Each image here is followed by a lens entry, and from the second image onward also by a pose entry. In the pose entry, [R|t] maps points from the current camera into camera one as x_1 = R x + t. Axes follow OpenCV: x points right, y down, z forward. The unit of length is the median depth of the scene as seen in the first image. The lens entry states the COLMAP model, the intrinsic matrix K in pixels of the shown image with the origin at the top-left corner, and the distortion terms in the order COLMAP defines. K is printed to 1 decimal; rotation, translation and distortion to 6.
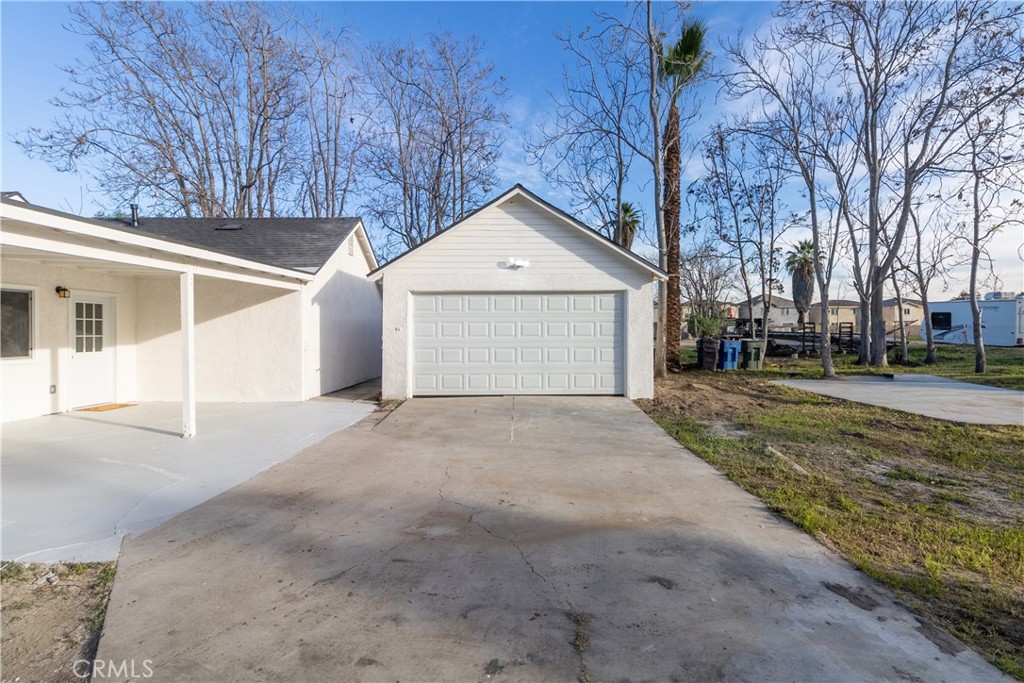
lens RADIAL K [[485.2, 0, 520.0], [0, 485.2, 332.0], [0, 0, 1]] dist [0.001012, 0.000461]
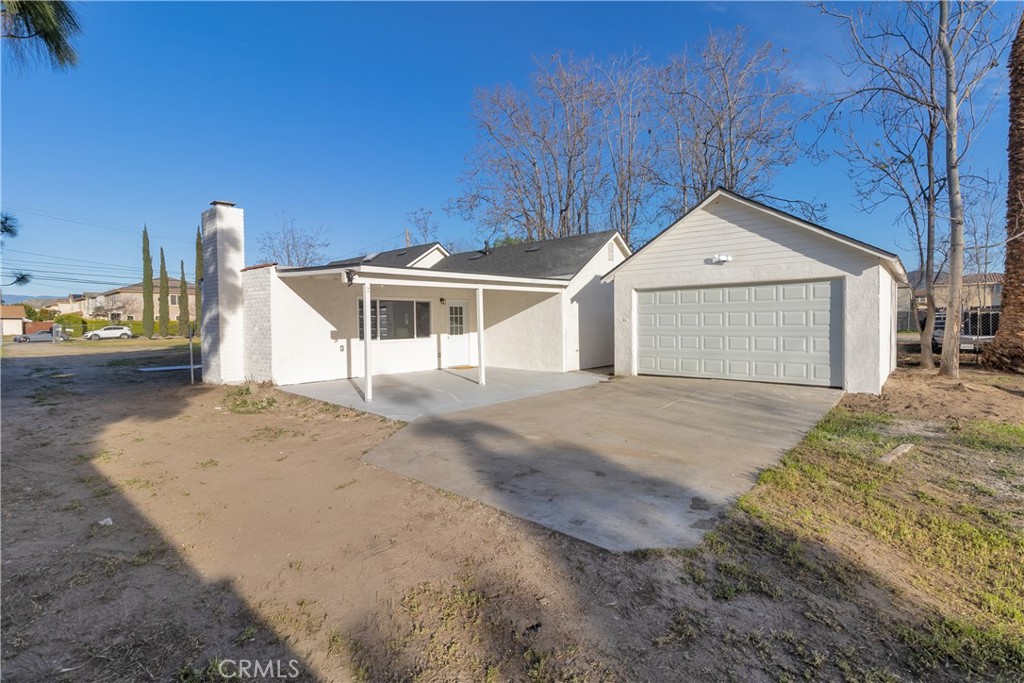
lens RADIAL K [[497.5, 0, 508.5], [0, 497.5, 334.7], [0, 0, 1]] dist [0.004629, 0.000668]
pose [[0.733858, 0.011605, -0.679203, 0.402076], [0.007012, 0.999671, 0.024657, -0.001729], [0.679266, -0.022858, 0.733536, -0.150001]]
